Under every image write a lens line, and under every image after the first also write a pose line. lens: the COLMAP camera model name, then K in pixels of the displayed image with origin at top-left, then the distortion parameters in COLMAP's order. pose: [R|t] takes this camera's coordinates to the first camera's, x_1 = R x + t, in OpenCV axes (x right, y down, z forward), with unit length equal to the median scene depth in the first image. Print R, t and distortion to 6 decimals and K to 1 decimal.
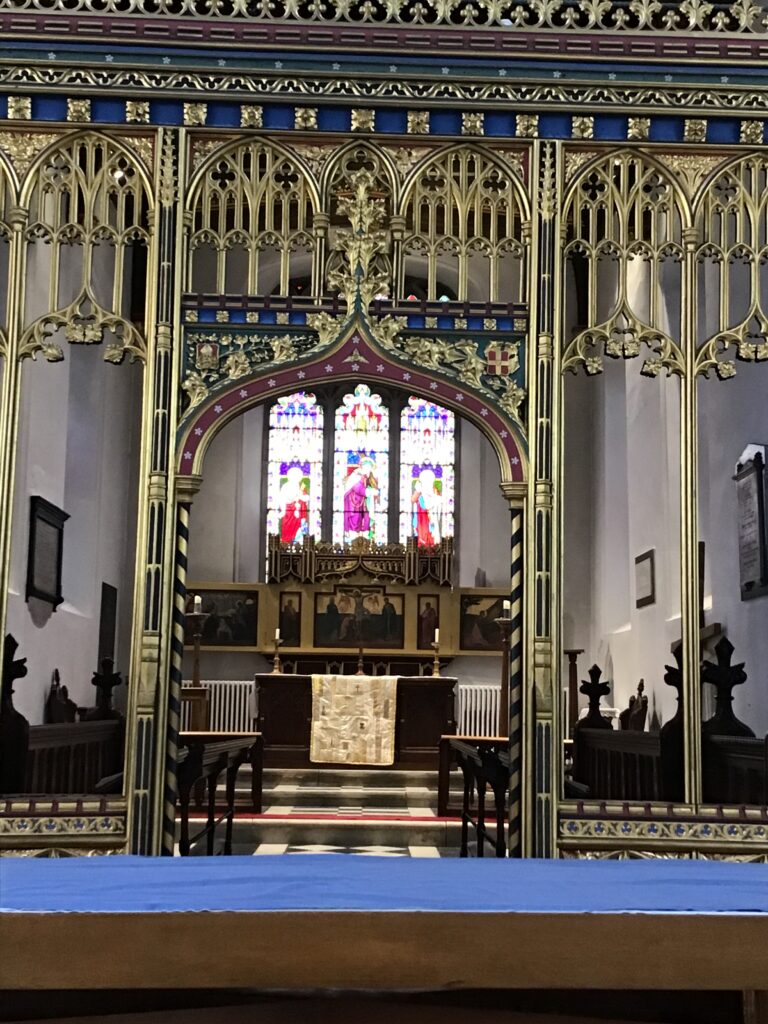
lens RADIAL K [[1466.0, 0, 384.0], [0, 1466.0, 512.0], [0, 0, 1]] dist [0.015447, 0.111847]
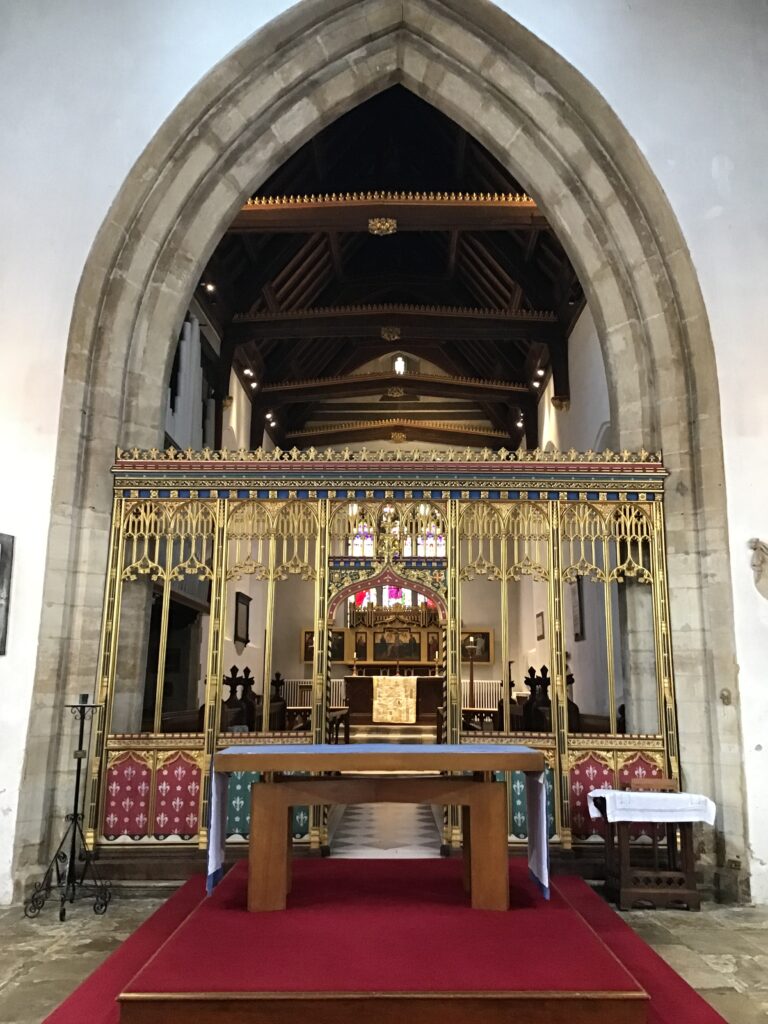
lens RADIAL K [[836.2, 0, 384.0], [0, 836.2, 512.0], [0, 0, 1]] dist [0.001658, 0.000852]
pose [[0.999313, -0.018167, -0.032296, 0.006551], [0.015596, 0.996821, -0.078131, -0.023801], [0.033613, 0.077573, 0.996420, -0.150890]]
